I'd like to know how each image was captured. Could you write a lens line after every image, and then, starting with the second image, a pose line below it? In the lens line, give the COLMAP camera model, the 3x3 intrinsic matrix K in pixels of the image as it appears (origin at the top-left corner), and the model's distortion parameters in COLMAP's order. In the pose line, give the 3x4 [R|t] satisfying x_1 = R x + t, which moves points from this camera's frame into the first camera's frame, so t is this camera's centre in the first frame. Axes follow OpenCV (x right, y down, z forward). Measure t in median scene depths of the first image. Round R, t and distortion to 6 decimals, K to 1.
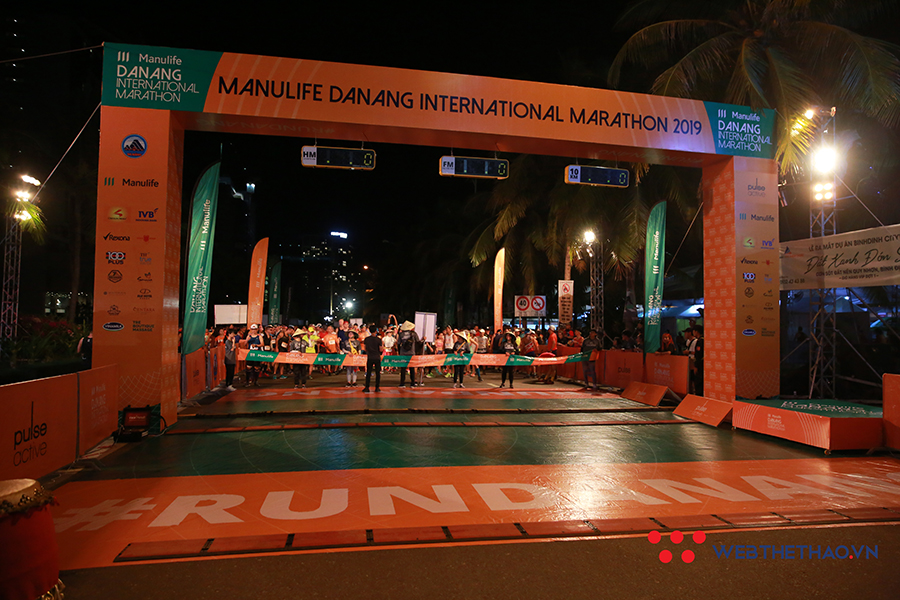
lens RADIAL K [[606.6, 0, 450.0], [0, 606.6, 300.0], [0, 0, 1]] dist [-0.110594, 0.082265]
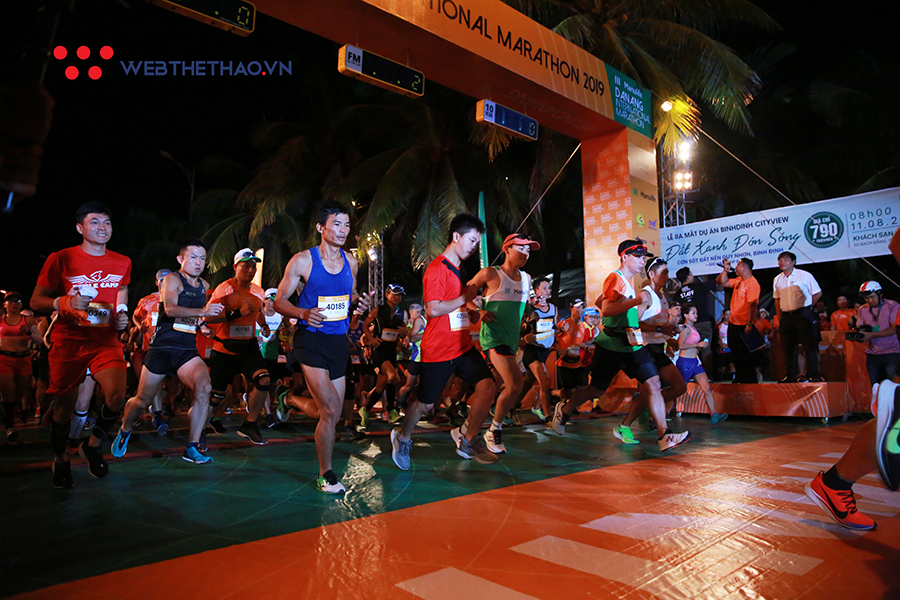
lens RADIAL K [[606.6, 0, 450.0], [0, 606.6, 300.0], [0, 0, 1]] dist [-0.110594, 0.082265]
pose [[0.859746, 0.035148, 0.509511, -0.233151], [0.000365, 0.997587, -0.069433, 0.095161], [-0.510722, 0.059880, 0.857658, 0.352490]]
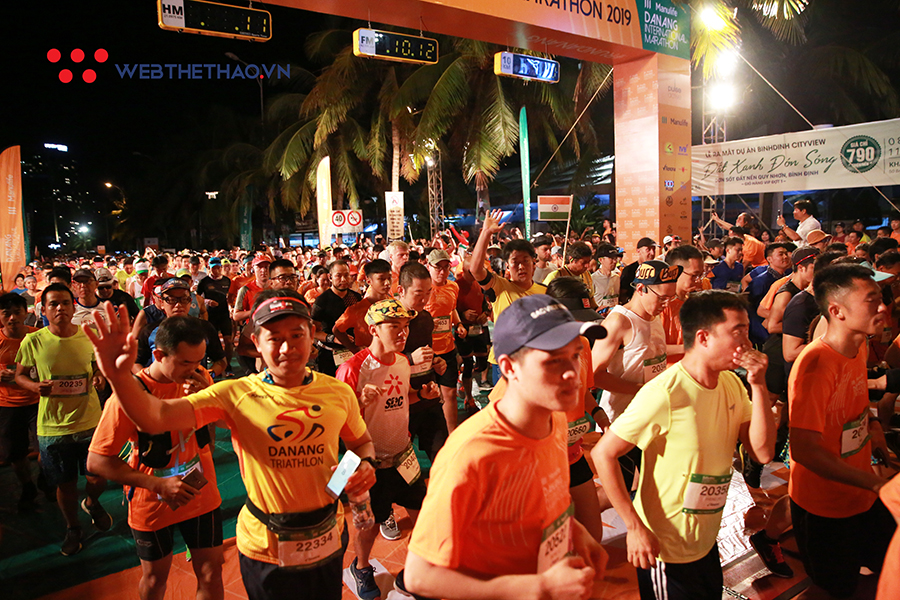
lens RADIAL K [[606.6, 0, 450.0], [0, 606.6, 300.0], [0, 0, 1]] dist [-0.110594, 0.082265]
pose [[0.921950, -0.091692, 0.376298, -0.202534], [0.036340, 0.987766, 0.151651, -0.014324], [-0.385599, -0.126140, 0.914003, 0.233511]]
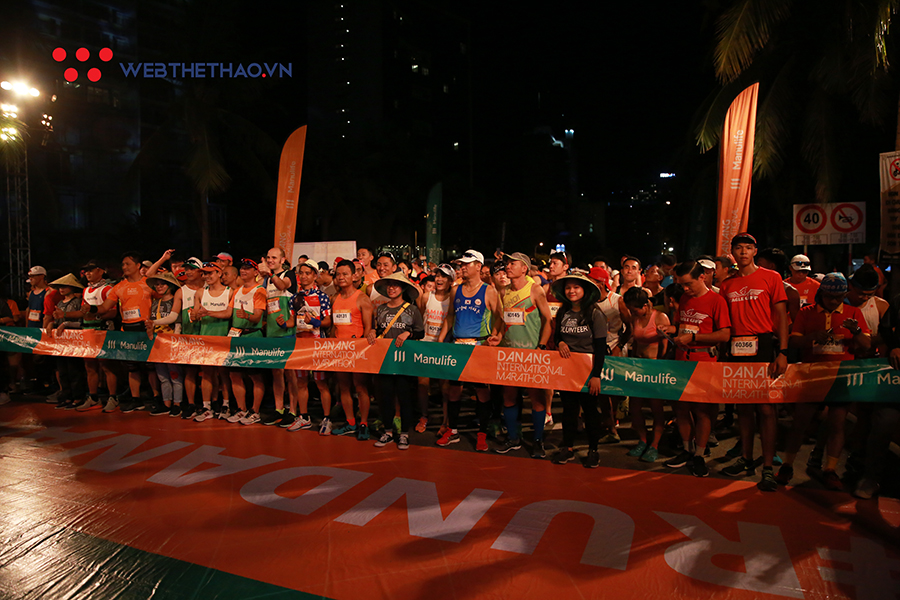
lens RADIAL K [[606.6, 0, 450.0], [0, 606.6, 300.0], [0, 0, 1]] dist [-0.110594, 0.082265]
pose [[0.858713, 0.006268, -0.512419, 0.293160], [0.039084, 0.996212, 0.077684, 0.058788], [0.510965, -0.086736, 0.855214, 1.089221]]
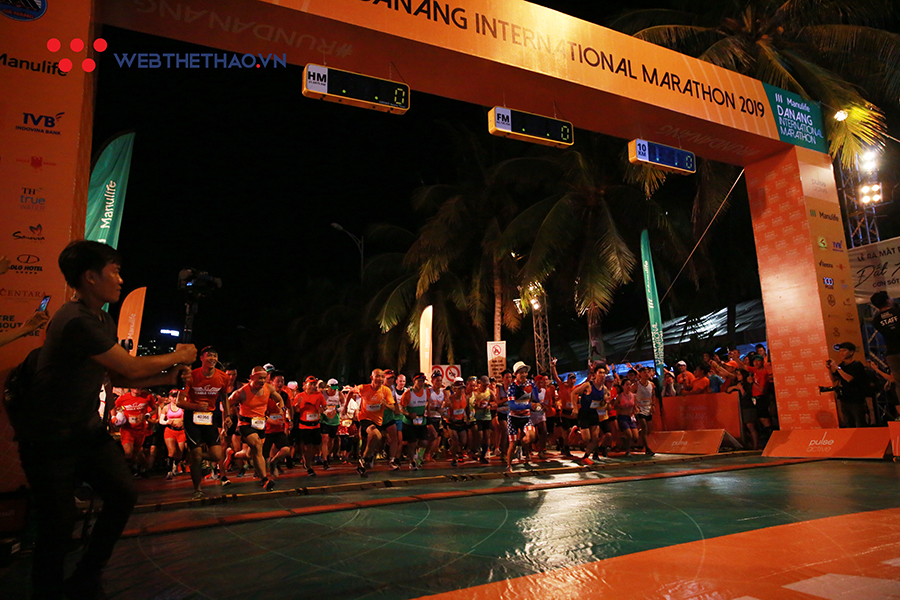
lens RADIAL K [[606.6, 0, 450.0], [0, 606.6, 300.0], [0, 0, 1]] dist [-0.110594, 0.082265]
pose [[0.965383, -0.001277, 0.260833, -0.237620], [0.042897, 0.987150, -0.153933, 0.092729], [-0.257285, 0.159793, 0.953032, 0.345726]]
